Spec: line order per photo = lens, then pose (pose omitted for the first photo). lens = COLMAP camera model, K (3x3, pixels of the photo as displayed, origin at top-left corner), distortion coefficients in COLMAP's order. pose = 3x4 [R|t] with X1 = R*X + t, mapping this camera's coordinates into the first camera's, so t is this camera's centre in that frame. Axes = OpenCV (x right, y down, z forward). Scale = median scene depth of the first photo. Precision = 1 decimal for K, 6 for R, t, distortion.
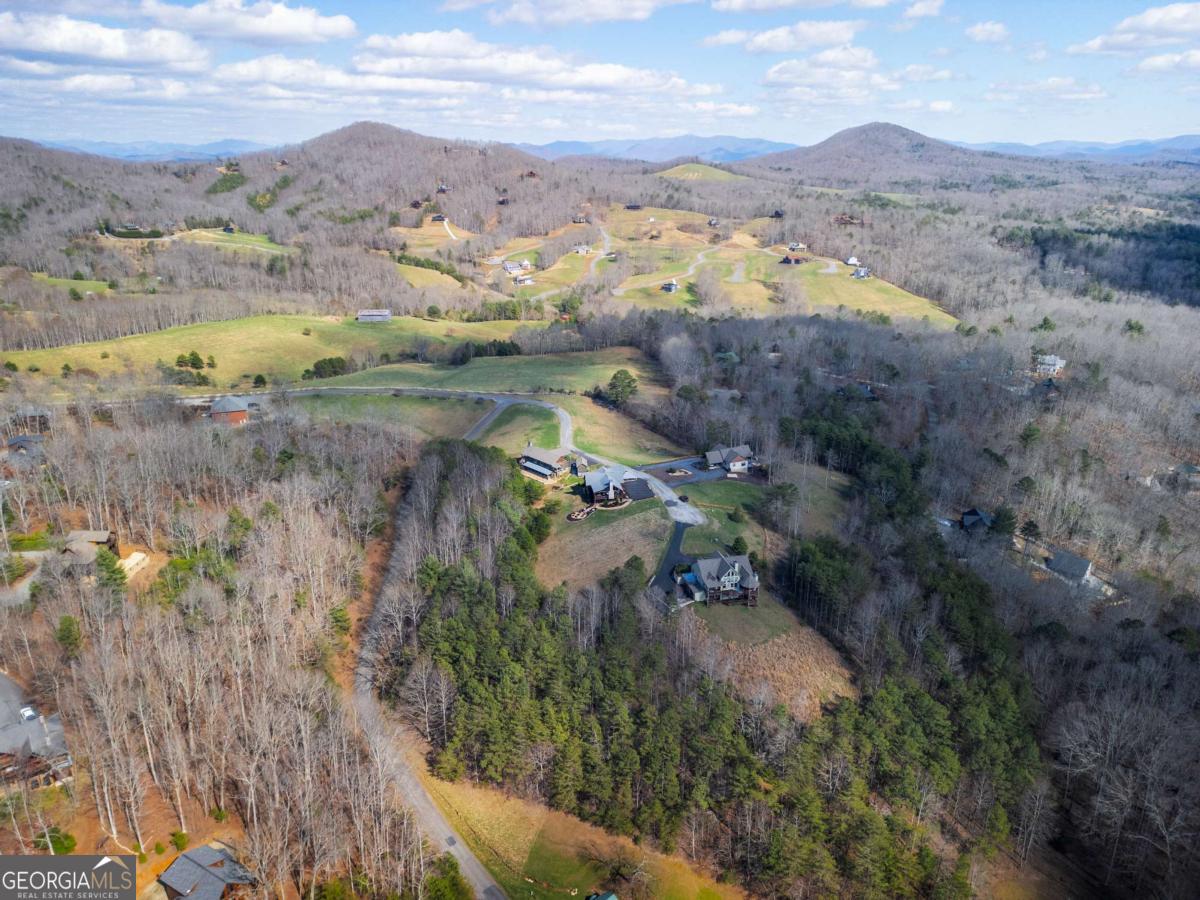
lens RADIAL K [[834.9, 0, 603.8], [0, 834.9, 445.3], [0, 0, 1]] dist [0.032463, -0.025157]
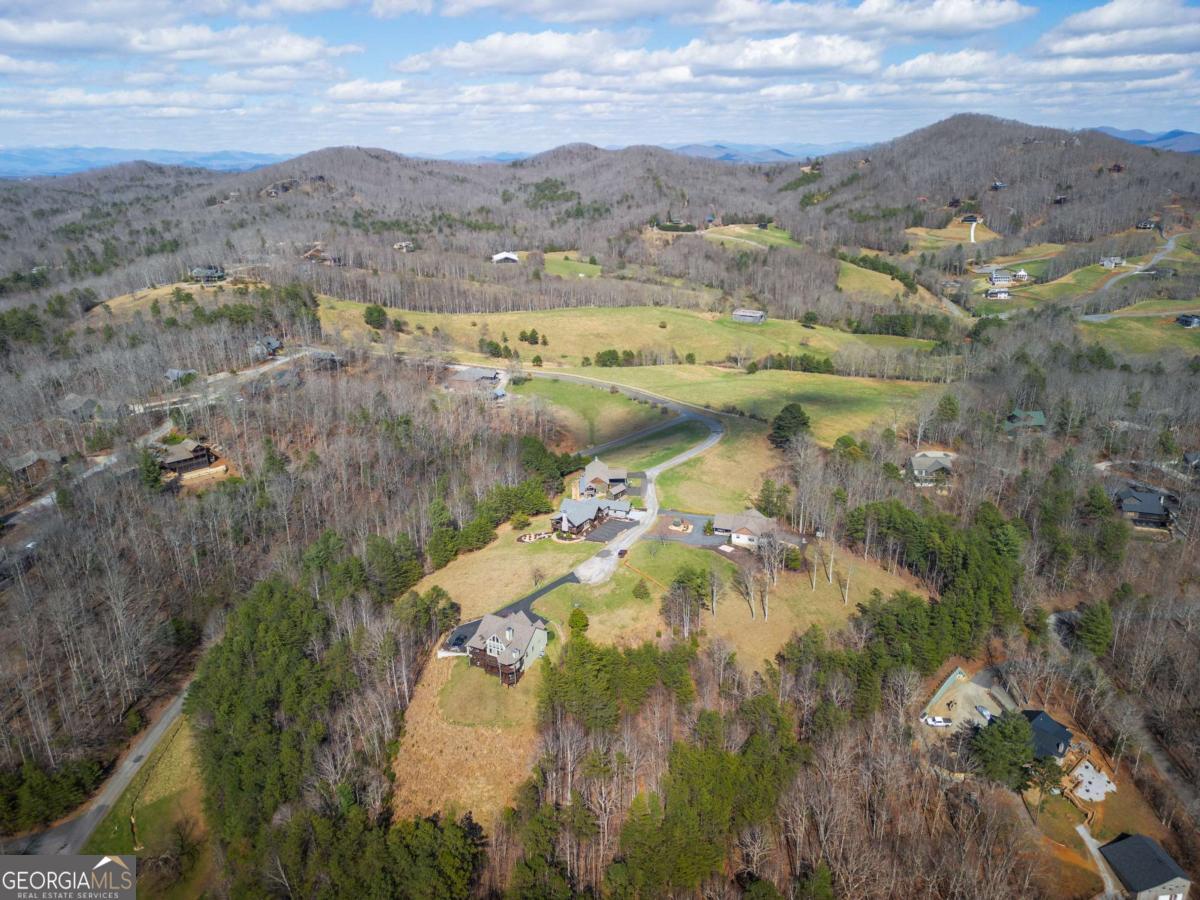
lens RADIAL K [[834.9, 0, 601.0], [0, 834.9, 458.4], [0, 0, 1]] dist [0.032463, -0.025157]
pose [[0.729508, 0.211134, -0.650570, 0.152569], [-0.199916, 0.975447, 0.092395, -0.026149], [0.654104, 0.062656, 0.753805, 0.084104]]
